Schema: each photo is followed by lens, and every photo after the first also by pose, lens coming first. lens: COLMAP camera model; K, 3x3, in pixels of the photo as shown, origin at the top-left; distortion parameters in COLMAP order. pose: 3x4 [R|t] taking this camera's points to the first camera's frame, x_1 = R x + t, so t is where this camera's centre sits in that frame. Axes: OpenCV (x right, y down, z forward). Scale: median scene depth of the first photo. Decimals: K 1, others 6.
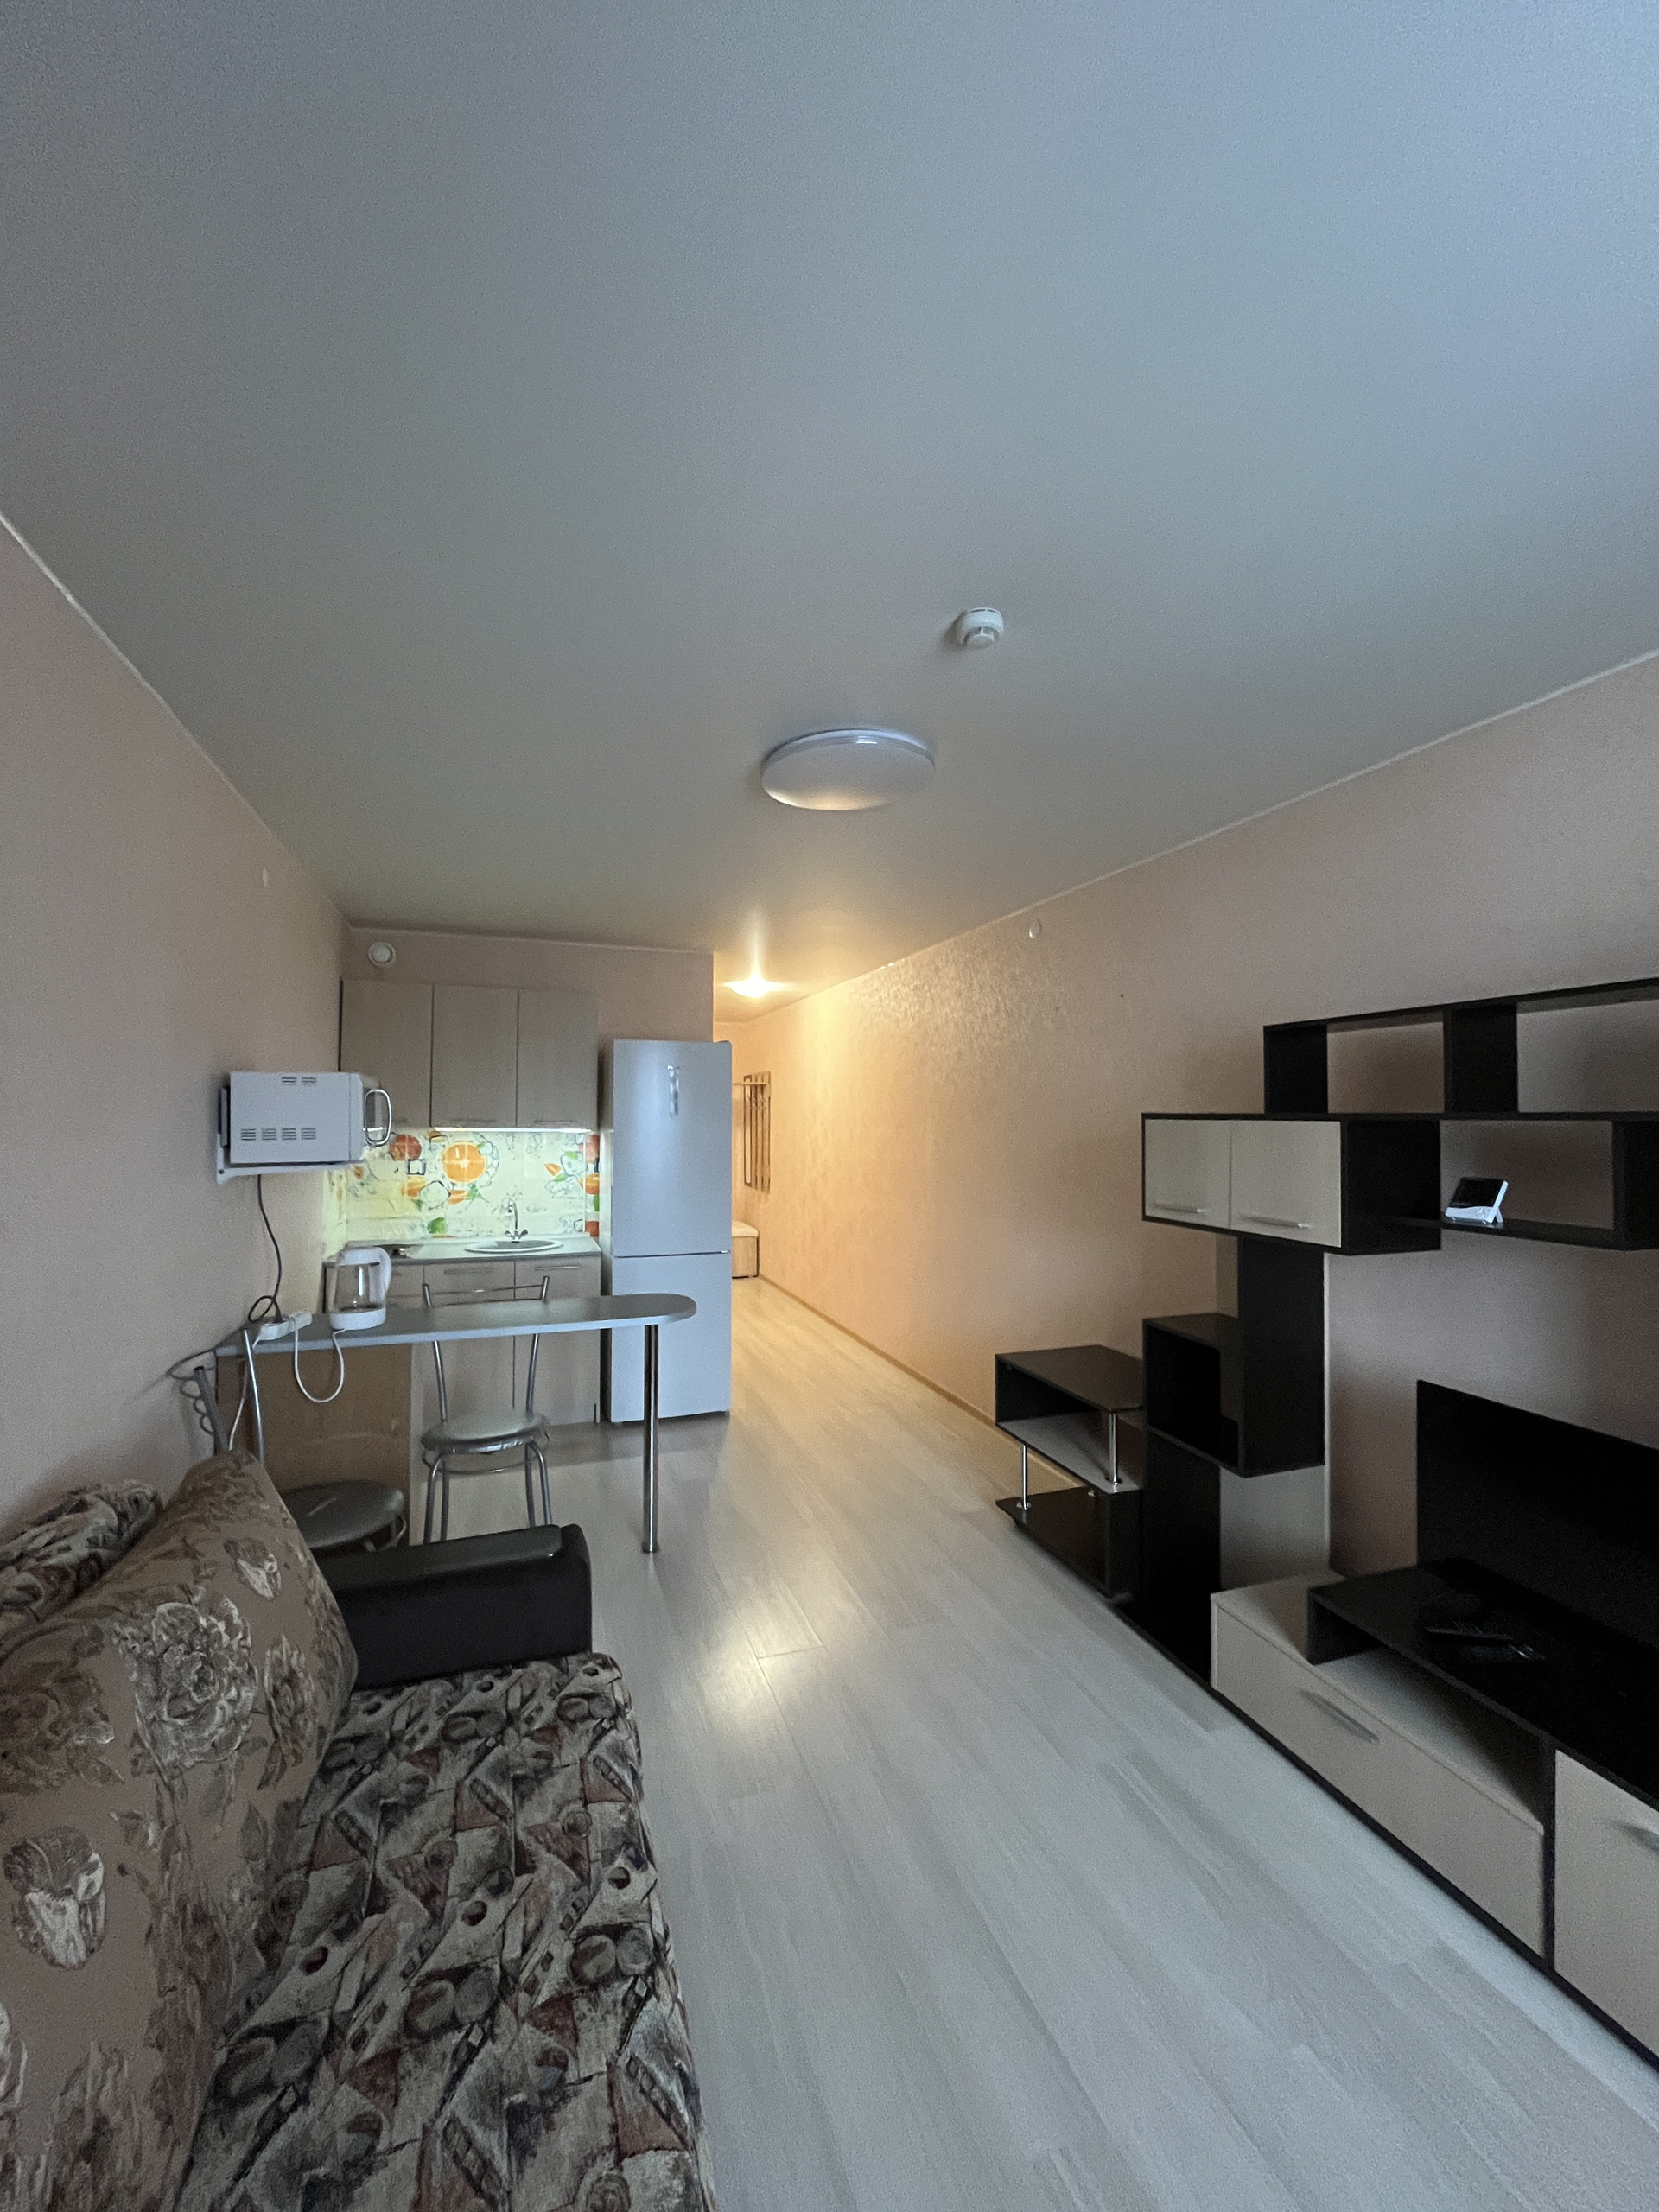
lens RADIAL K [[881.4, 0, 829.5], [0, 881.4, 1106.0], [0, 0, 1]] dist [0.000388, 0.000262]
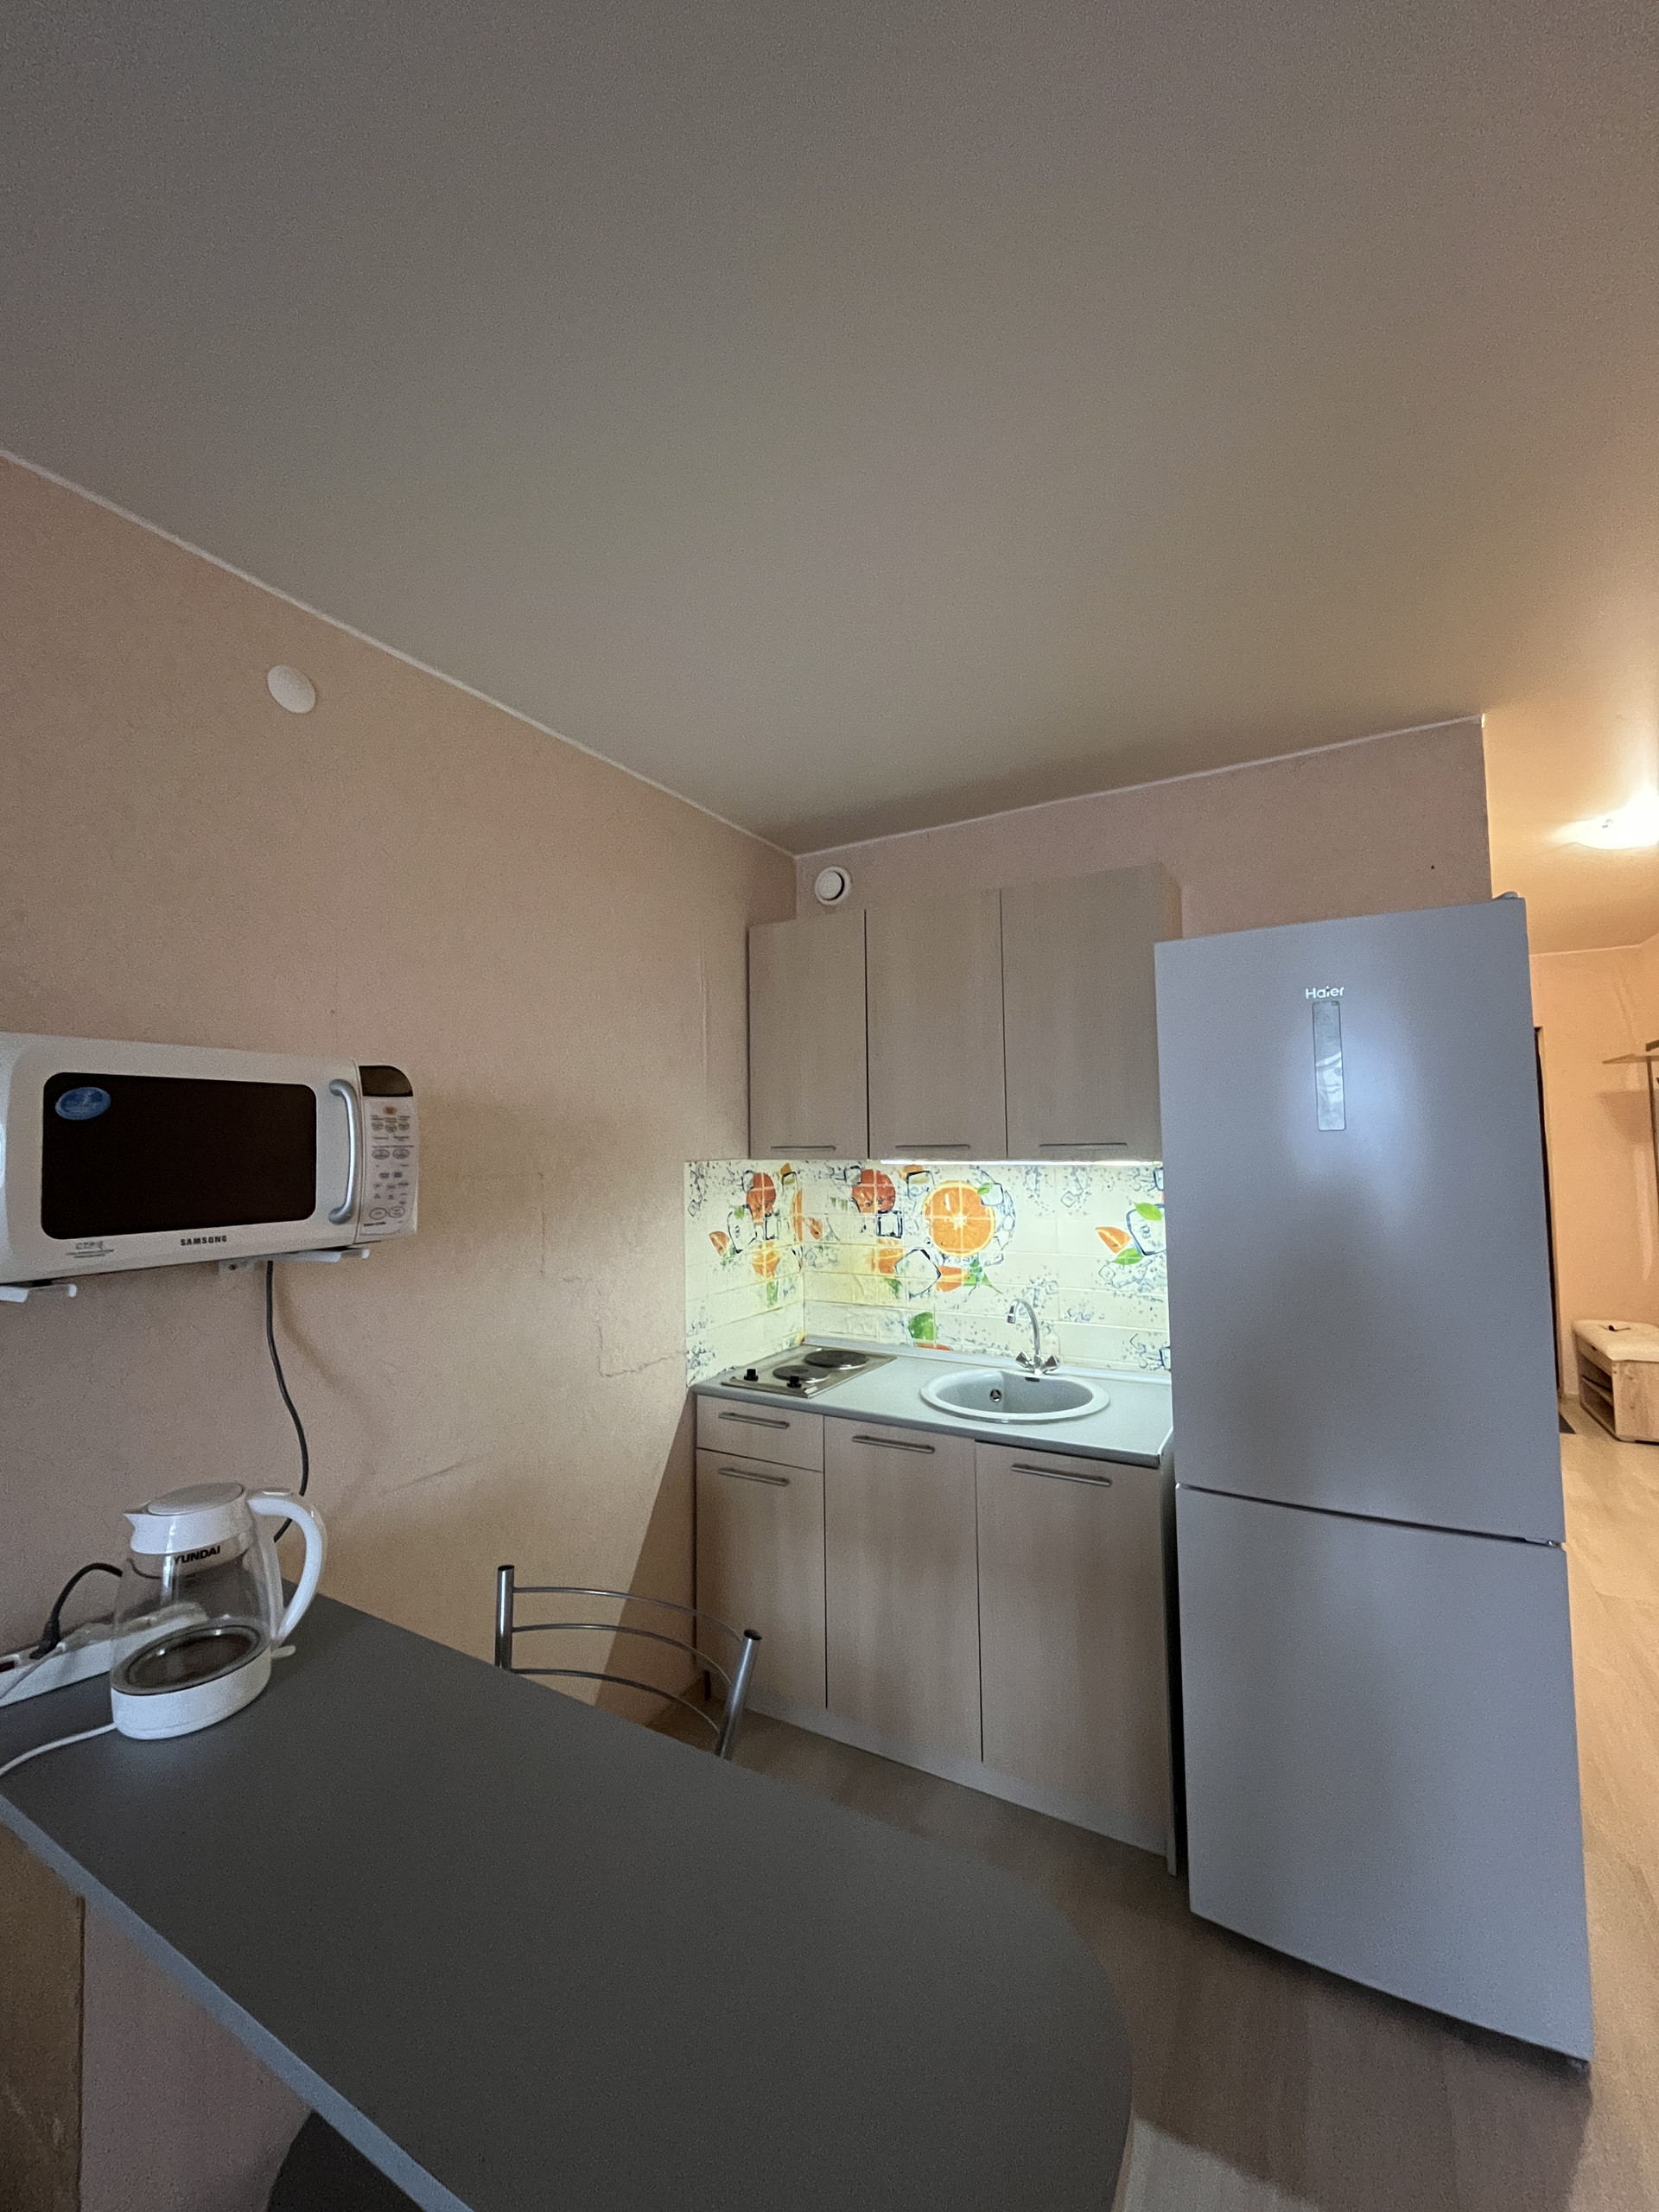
lens RADIAL K [[881.4, 0, 829.5], [0, 881.4, 1106.0], [0, 0, 1]] dist [0.000388, 0.000262]
pose [[0.645123, -0.051938, -0.762312, -0.031463], [0.031474, 0.998647, -0.041404, 0.012279], [0.763431, 0.002717, 0.645884, 0.577164]]
